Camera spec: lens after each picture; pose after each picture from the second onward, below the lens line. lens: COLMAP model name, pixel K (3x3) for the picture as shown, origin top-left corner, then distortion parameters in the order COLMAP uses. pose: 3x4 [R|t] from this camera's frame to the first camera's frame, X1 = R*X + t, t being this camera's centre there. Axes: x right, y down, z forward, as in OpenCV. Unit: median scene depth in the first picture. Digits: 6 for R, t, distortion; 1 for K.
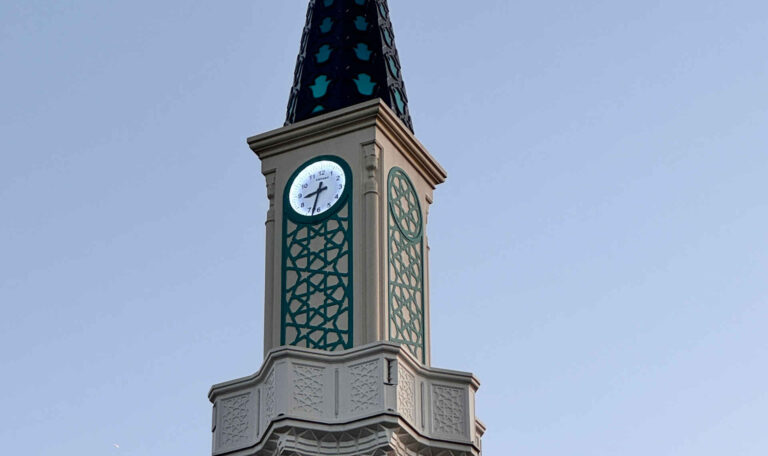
lens RADIAL K [[2911.3, 0, 383.3], [0, 2911.3, 226.5], [0, 0, 1]] dist [-0.598330, 0.000000]
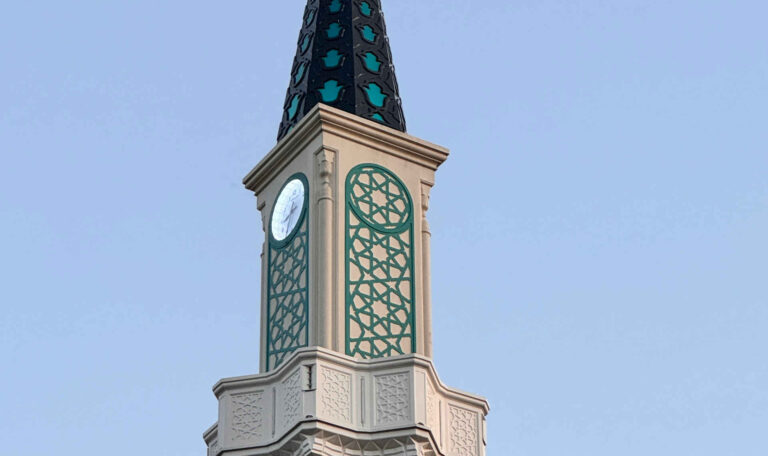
lens RADIAL K [[2911.3, 0, 384.0], [0, 2911.3, 228.6], [0, 0, 1]] dist [-0.598330, 0.000000]
pose [[0.855393, -0.289640, -0.429432, 0.434835], [0.281454, 0.955884, -0.084082, 0.086656], [0.434841, -0.048942, 0.899176, 0.127387]]
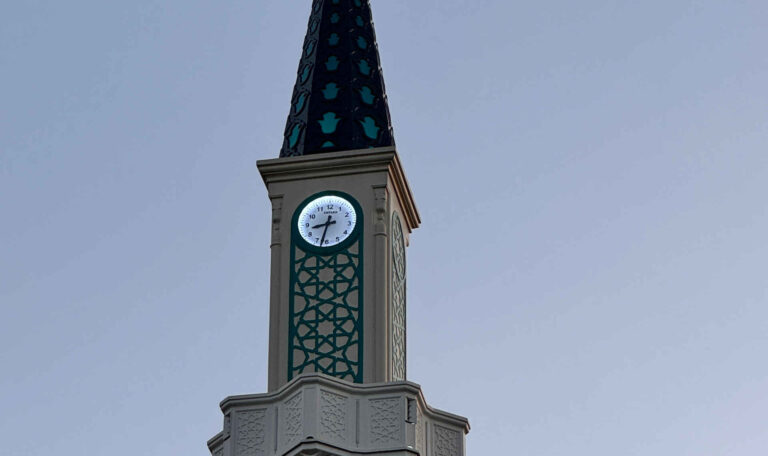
lens RADIAL K [[2911.3, 0, 380.8], [0, 2911.3, 225.3], [0, 0, 1]] dist [-0.598330, 0.000000]
pose [[0.961053, 0.149467, 0.232460, -0.255376], [-0.155503, 0.987805, 0.007751, -0.023375], [-0.228466, -0.043597, 0.972575, -0.041151]]
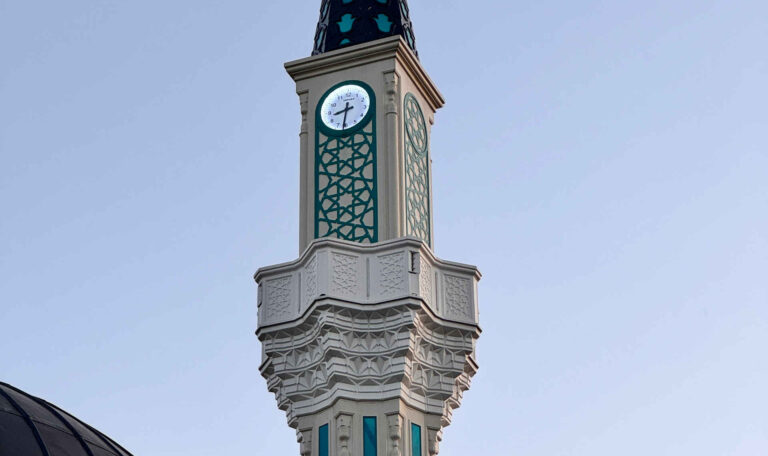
lens RADIAL K [[2417.8, 0, 385.2], [0, 2417.8, 231.1], [0, 0, 1]] dist [-0.509223, 0.000000]
pose [[0.995992, 0.040124, 0.079942, -0.085227], [-0.042807, 0.998566, 0.032138, 0.005188], [-0.078538, -0.035431, 0.996281, 0.005323]]
